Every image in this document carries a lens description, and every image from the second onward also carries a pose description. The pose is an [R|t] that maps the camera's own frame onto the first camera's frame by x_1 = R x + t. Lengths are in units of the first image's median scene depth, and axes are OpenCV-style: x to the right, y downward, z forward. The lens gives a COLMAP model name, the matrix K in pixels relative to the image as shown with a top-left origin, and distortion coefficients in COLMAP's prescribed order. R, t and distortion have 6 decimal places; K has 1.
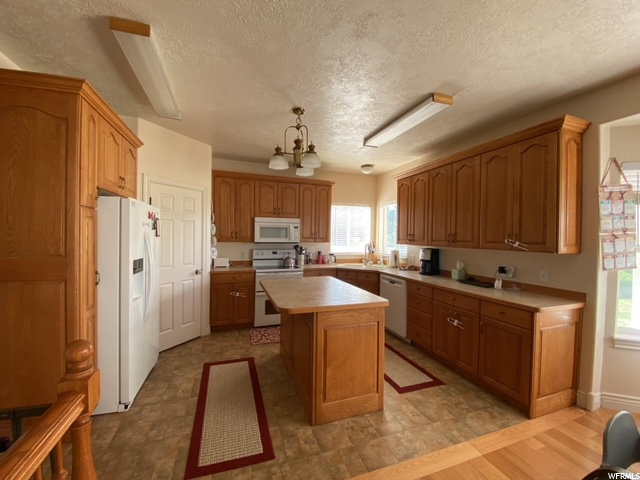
lens RADIAL K [[262.6, 0, 320.0], [0, 262.6, 240.0], [0, 0, 1]] dist [-0.000335, -0.000298]
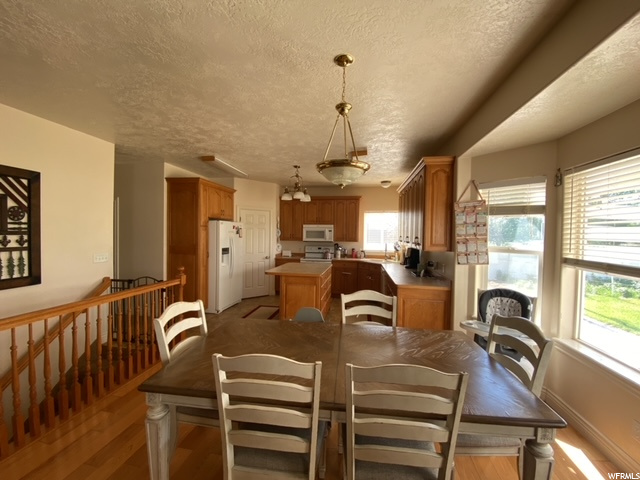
lens RADIAL K [[262.6, 0, 320.0], [0, 262.6, 240.0], [0, 0, 1]] dist [-0.000335, -0.000298]
pose [[0.870544, 0.010538, -0.491978, 0.733854], [-0.008984, 0.999944, 0.005521, -0.008197], [0.492009, -0.000386, 0.870590, -0.356705]]
